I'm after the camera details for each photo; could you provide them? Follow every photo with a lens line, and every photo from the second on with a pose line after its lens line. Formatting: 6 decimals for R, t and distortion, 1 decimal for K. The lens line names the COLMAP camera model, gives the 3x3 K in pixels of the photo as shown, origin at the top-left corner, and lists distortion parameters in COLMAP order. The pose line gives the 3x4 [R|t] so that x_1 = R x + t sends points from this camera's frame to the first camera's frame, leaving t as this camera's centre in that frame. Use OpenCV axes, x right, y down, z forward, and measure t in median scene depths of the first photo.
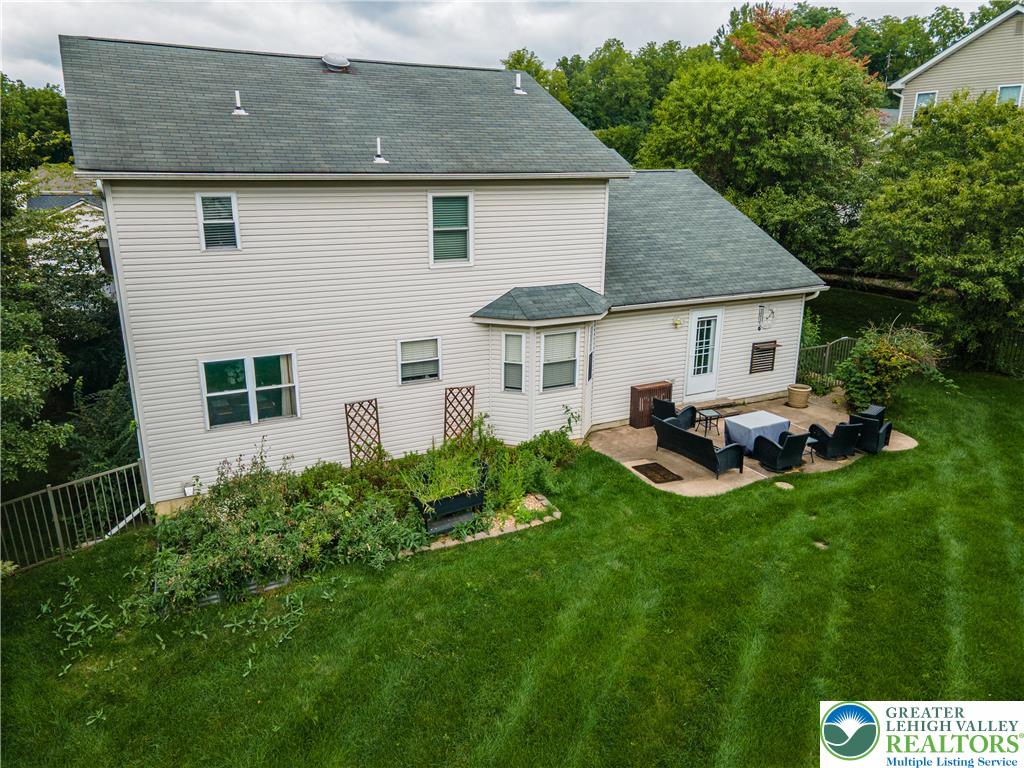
lens RADIAL K [[744.3, 0, 508.4], [0, 744.3, 382.0], [0, 0, 1]] dist [0.038940, 0.001518]
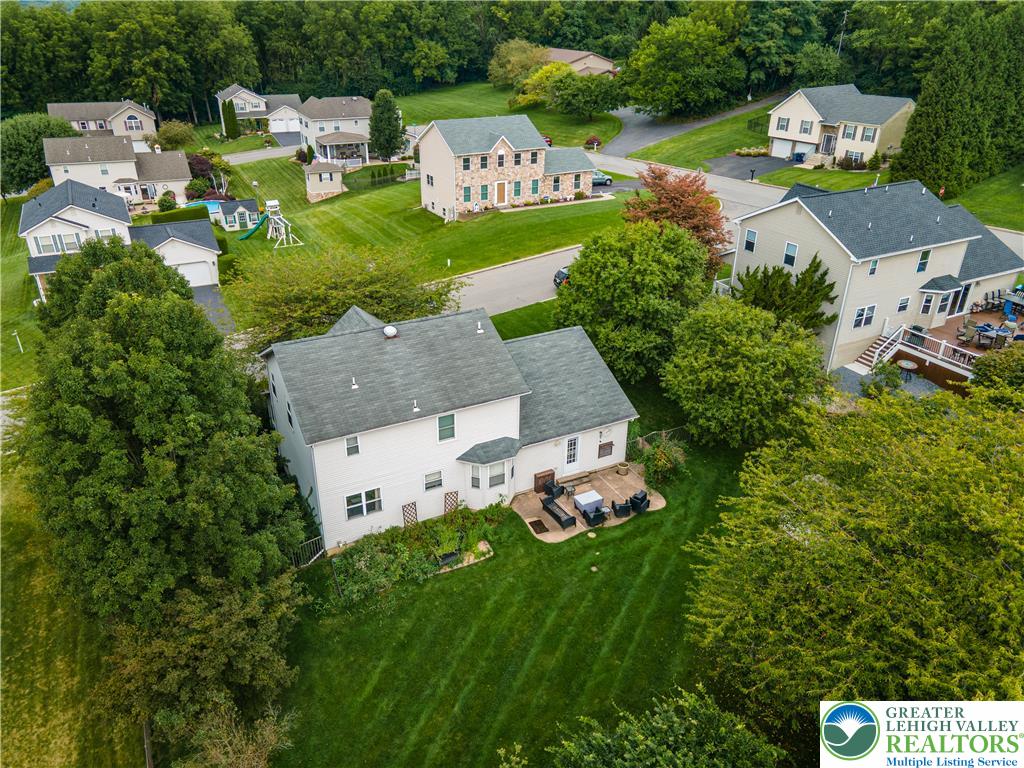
lens RADIAL K [[744.3, 0, 506.4], [0, 744.3, 374.3], [0, 0, 1]] dist [0.038940, 0.001518]
pose [[0.999998, 0.001198, 0.001426, 0.097597], [-0.001420, 0.985941, 0.167085, -0.716002], [-0.001206, -0.167087, 0.985941, -1.158142]]
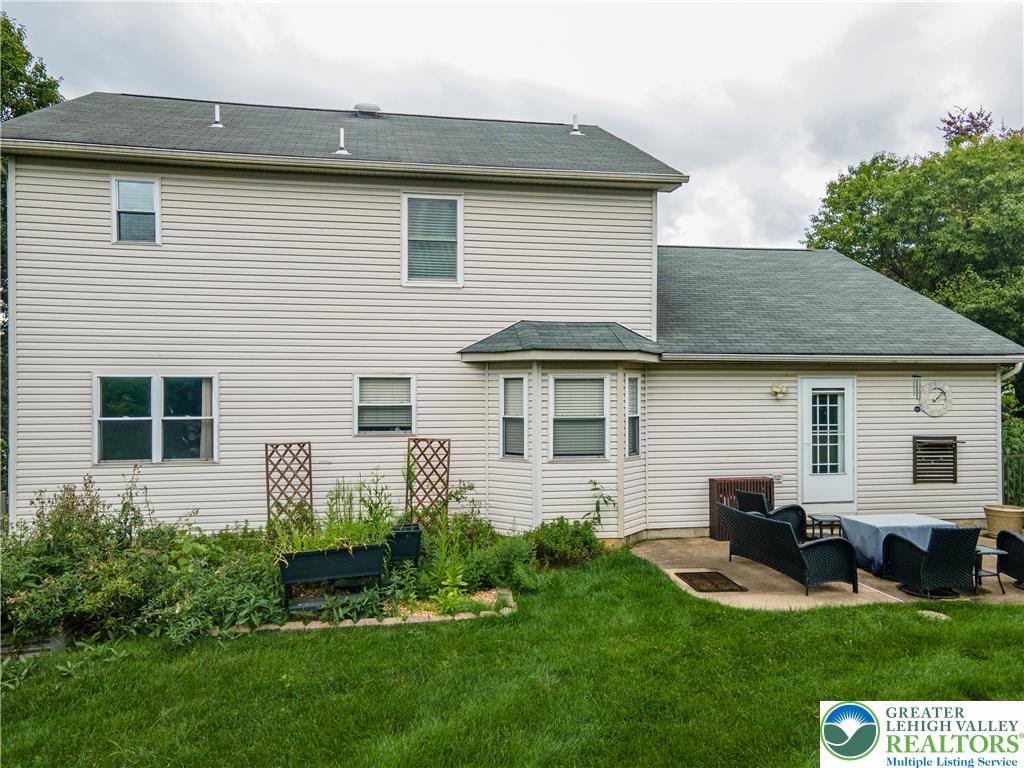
lens RADIAL K [[744.3, 0, 507.2], [0, 744.3, 384.5], [0, 0, 1]] dist [0.038940, 0.001518]
pose [[0.954735, -0.007099, -0.297374, 0.226510], [-0.077099, 0.959644, -0.270441, 0.146880], [0.287294, 0.281126, 0.915658, 0.326575]]
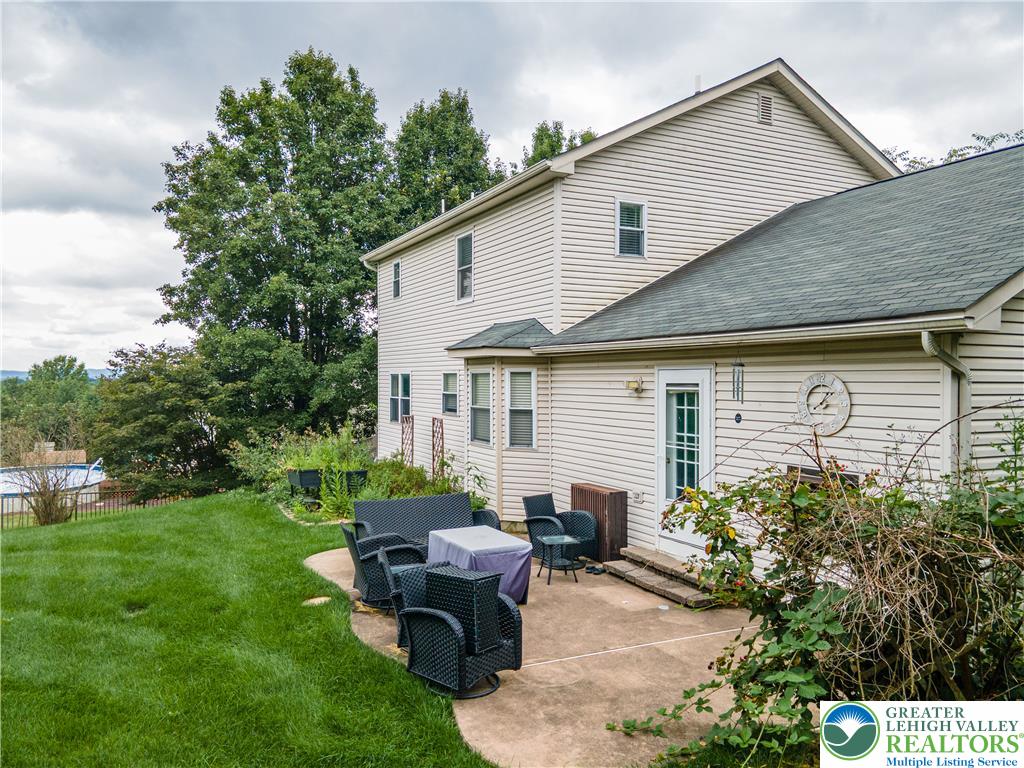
lens RADIAL K [[744.3, 0, 502.5], [0, 744.3, 389.5], [0, 0, 1]] dist [0.038940, 0.001518]
pose [[-0.015913, 0.009362, -0.999830, 0.930009], [-0.279796, 0.959965, 0.013442, -0.068364], [0.959928, 0.279962, -0.012657, 1.074852]]
